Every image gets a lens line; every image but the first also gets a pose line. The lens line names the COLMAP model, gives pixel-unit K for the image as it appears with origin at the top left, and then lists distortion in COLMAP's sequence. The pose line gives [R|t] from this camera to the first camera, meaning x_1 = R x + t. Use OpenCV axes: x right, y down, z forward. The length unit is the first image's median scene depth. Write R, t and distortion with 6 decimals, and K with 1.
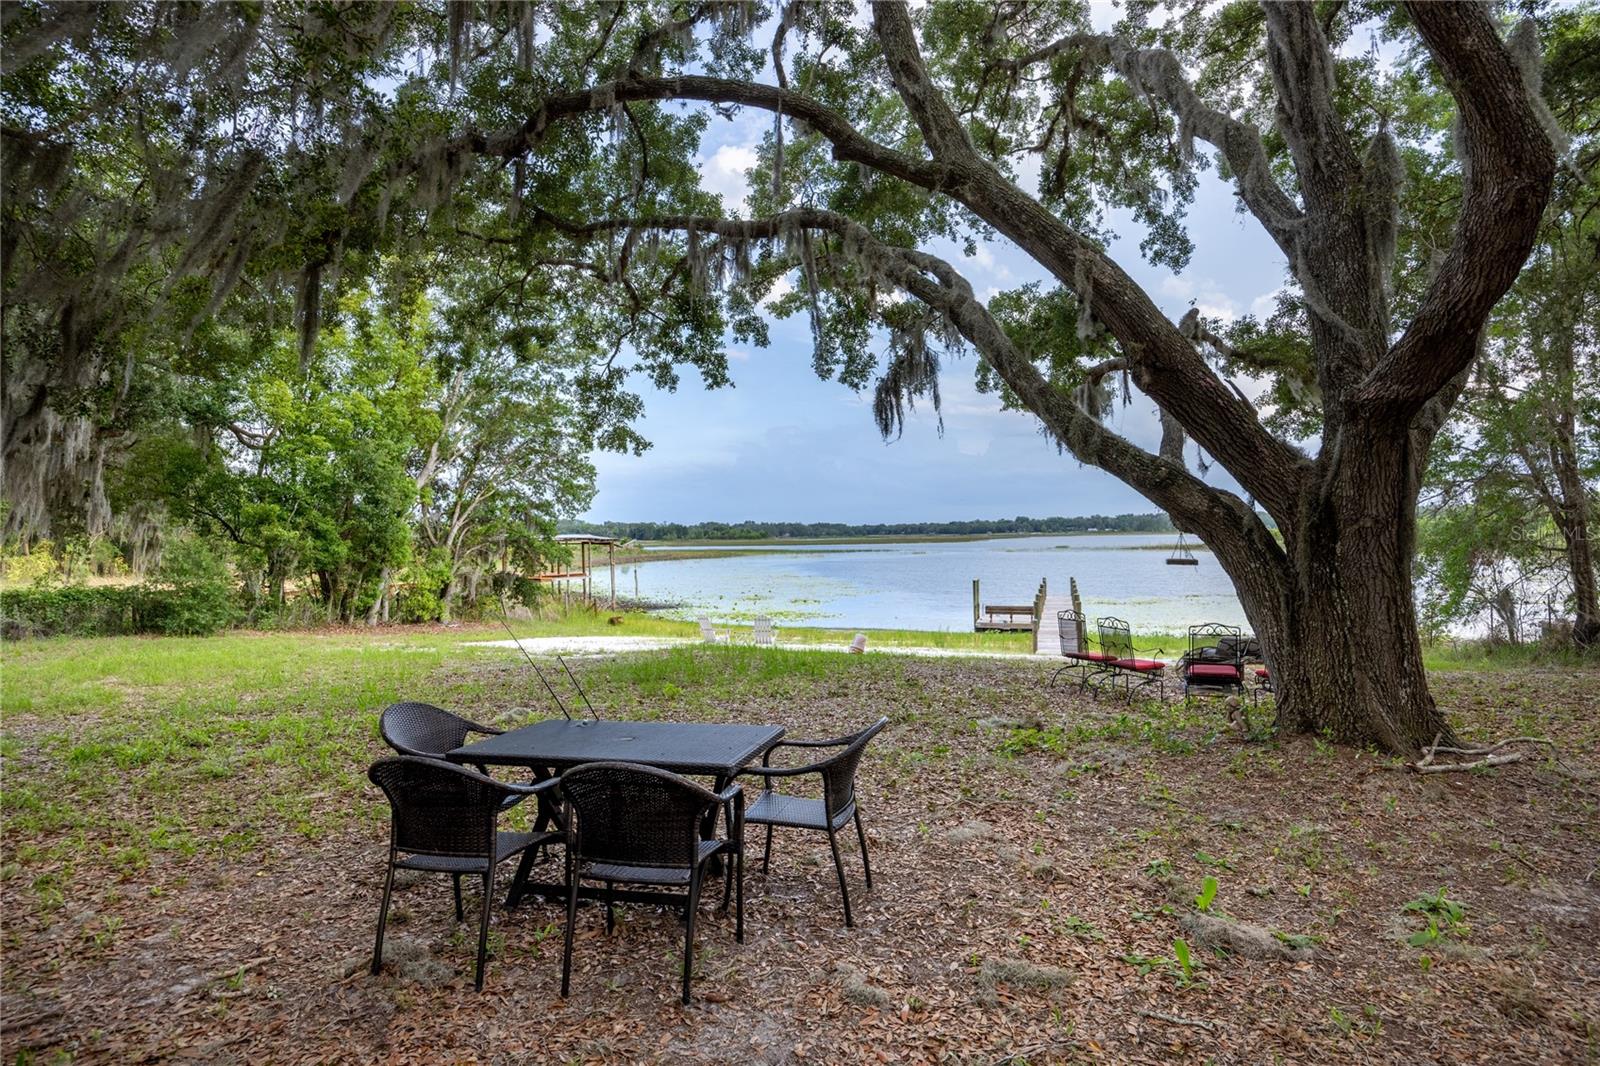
lens RADIAL K [[854.9, 0, 800.0], [0, 854.9, 533.0], [0, 0, 1]] dist [0.001942, 0.000395]
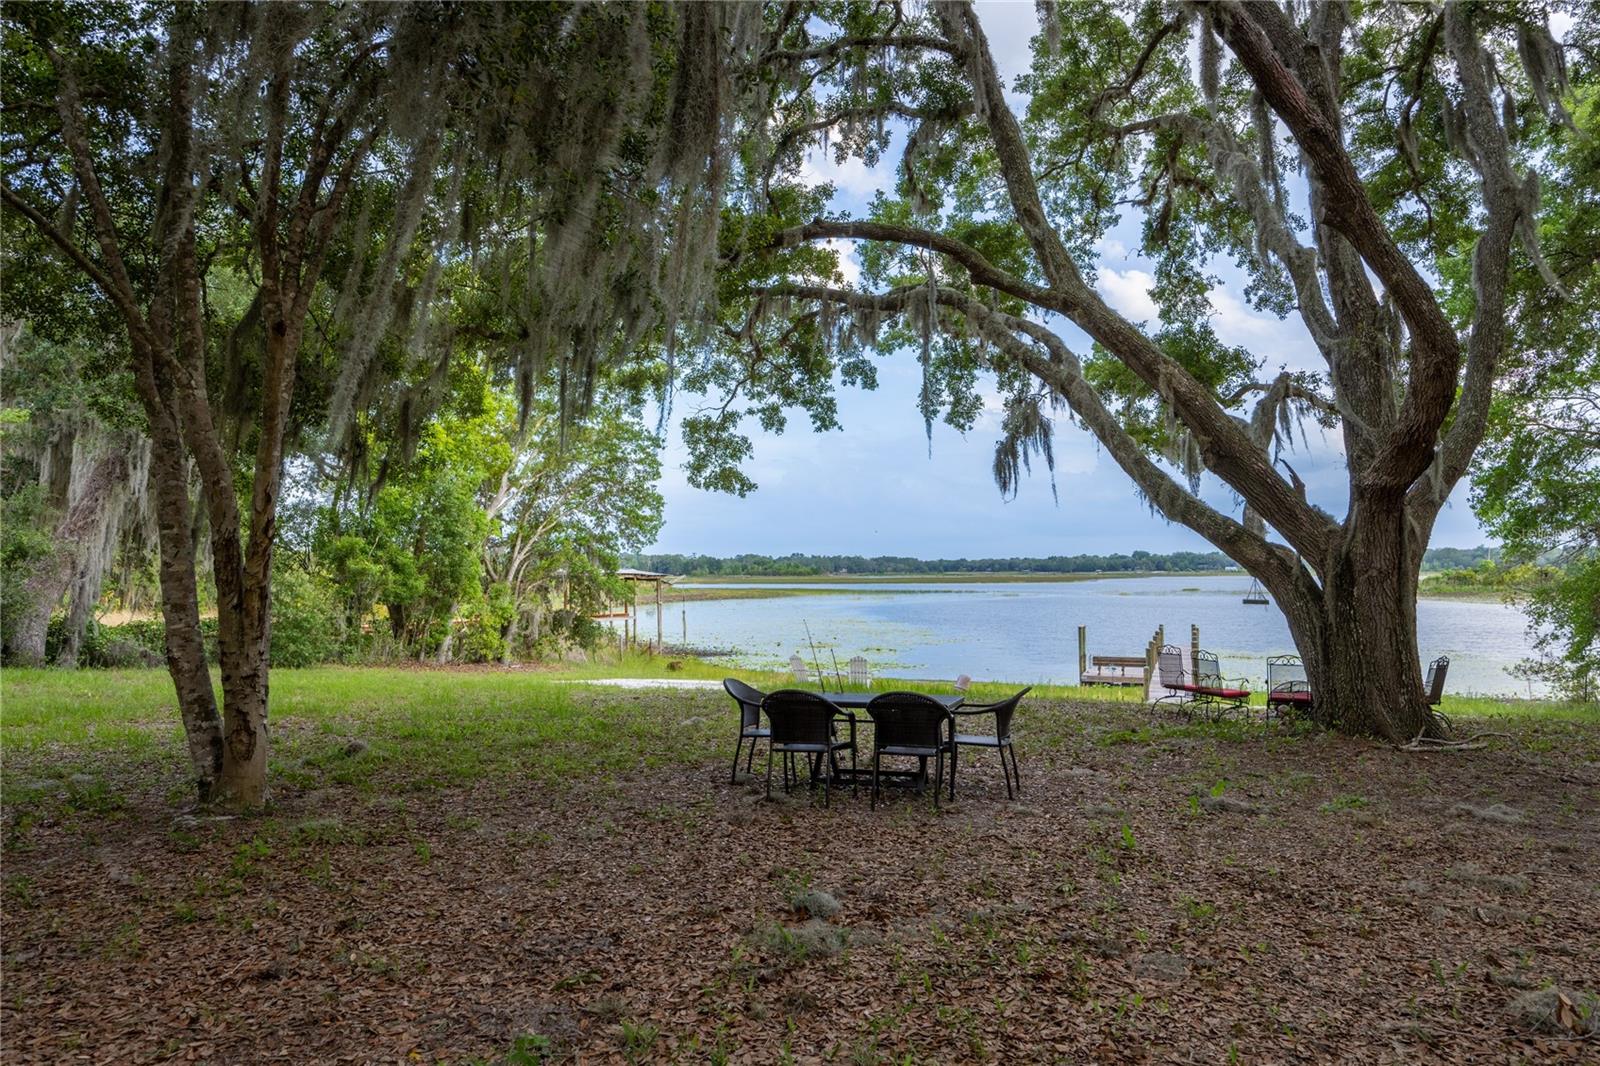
lens RADIAL K [[1076.8, 0, 787.1], [0, 1076.8, 537.5], [0, 0, 1]] dist [0.002603, -0.000364]
pose [[0.997921, 0.007704, -0.063988, -0.051903], [-0.009522, 0.999558, -0.028156, -0.003603], [0.063743, 0.028707, 0.997553, -0.247387]]
